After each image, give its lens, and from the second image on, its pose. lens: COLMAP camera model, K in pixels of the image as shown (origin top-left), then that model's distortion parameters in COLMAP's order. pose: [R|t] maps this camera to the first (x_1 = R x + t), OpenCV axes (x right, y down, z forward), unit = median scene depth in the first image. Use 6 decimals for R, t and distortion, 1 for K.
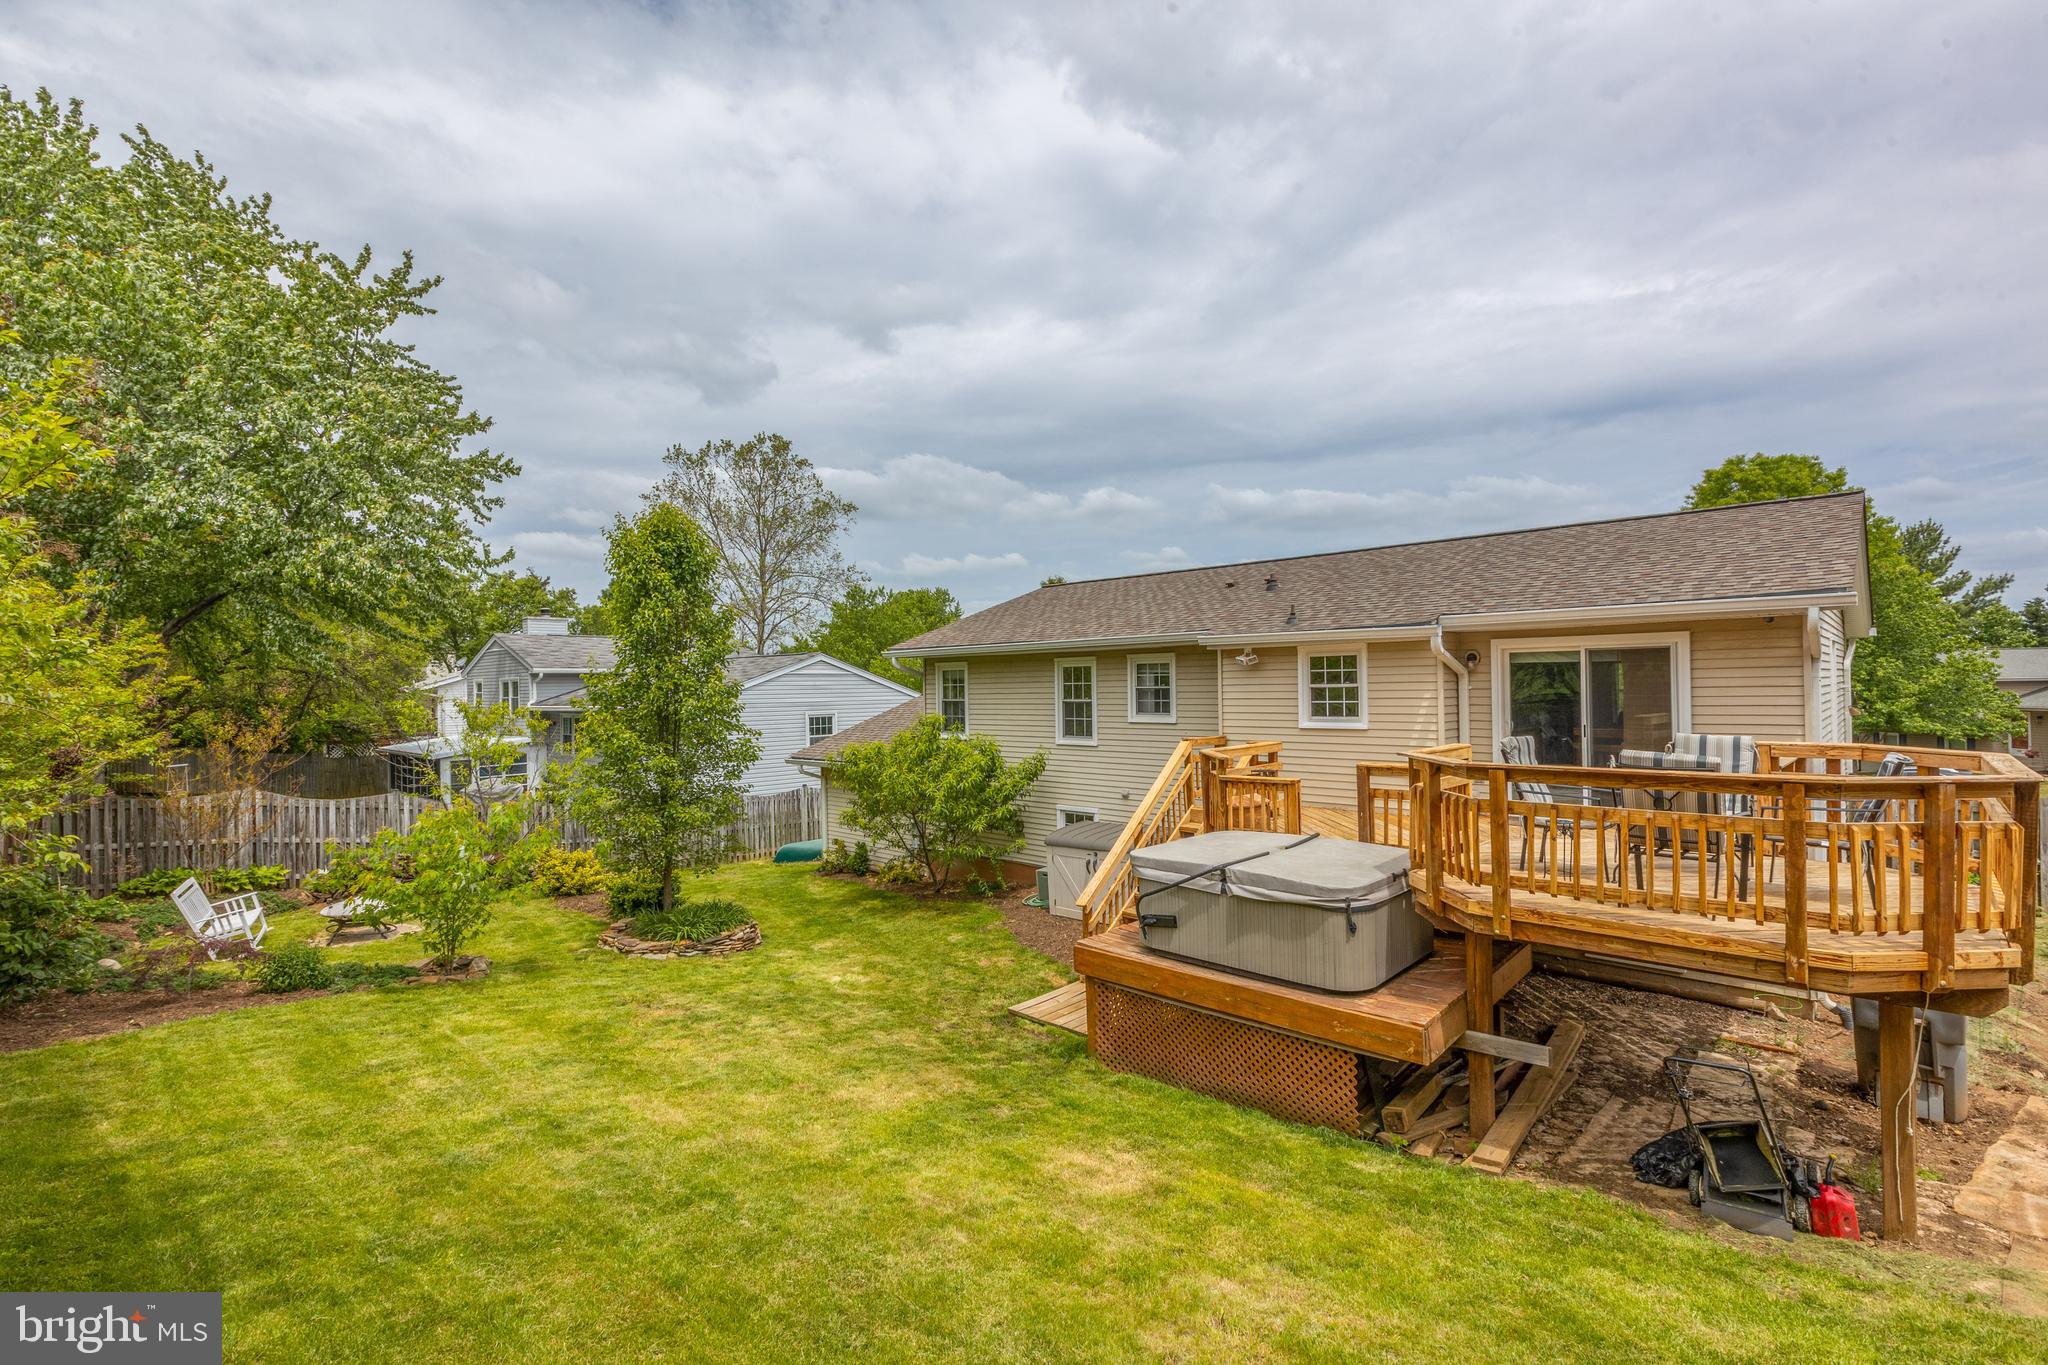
lens RADIAL K [[911.7, 0, 1025.4], [0, 911.7, 686.3], [0, 0, 1]] dist [0.002309, 0.000135]
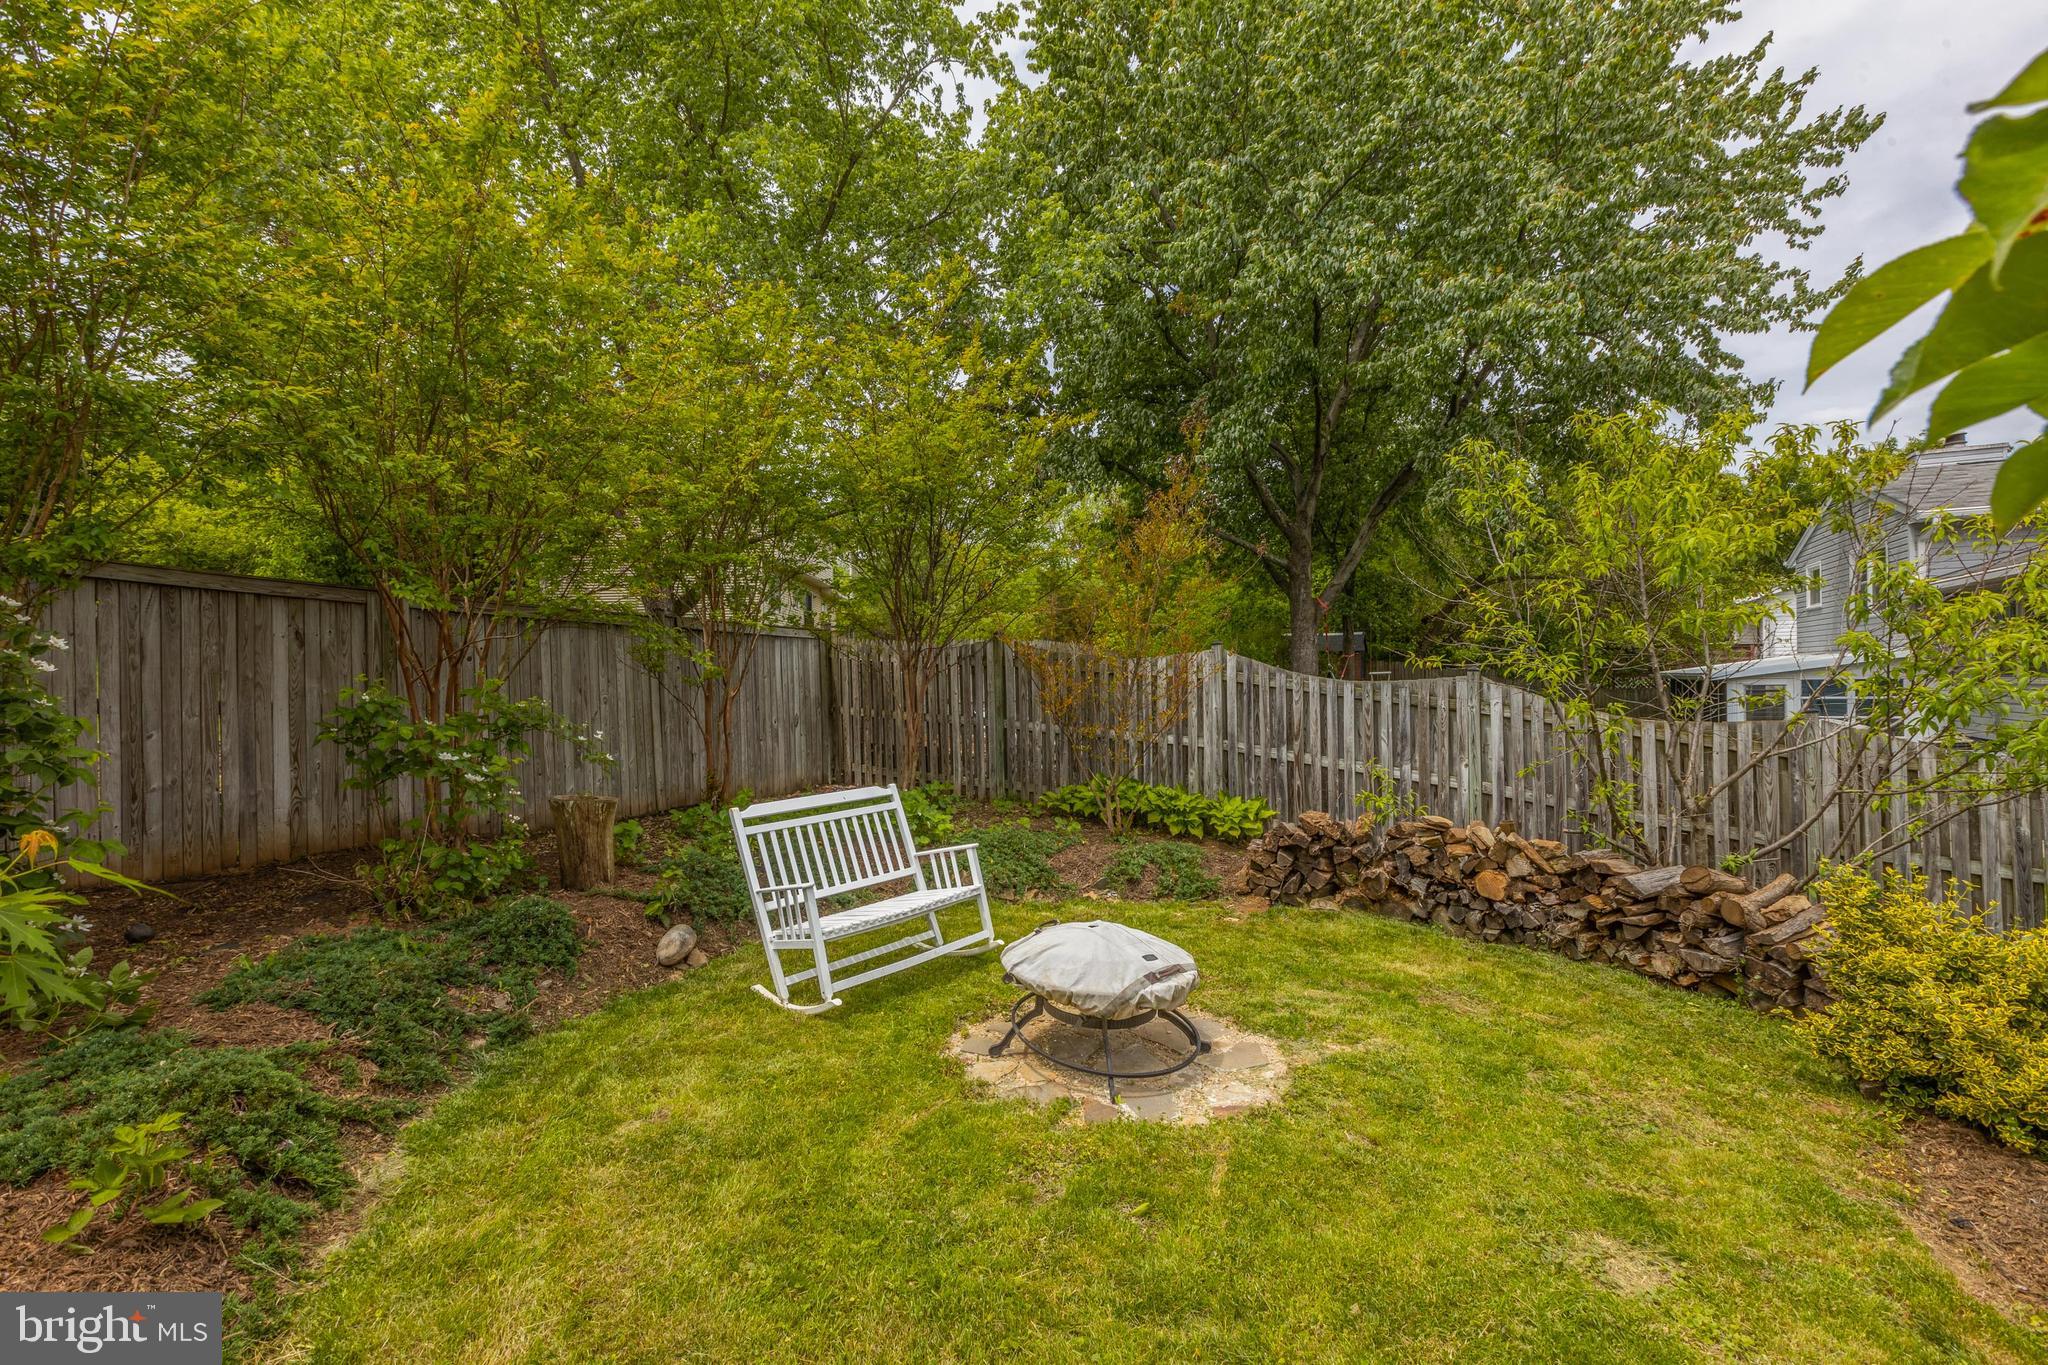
lens RADIAL K [[911.7, 0, 1025.6], [0, 911.7, 678.5], [0, 0, 1]] dist [0.002309, 0.000135]
pose [[0.279251, 0.013595, -0.960122, -0.348551], [0.014087, 0.999734, 0.018253, 0.111733], [0.960115, -0.018622, 0.278985, 0.704328]]
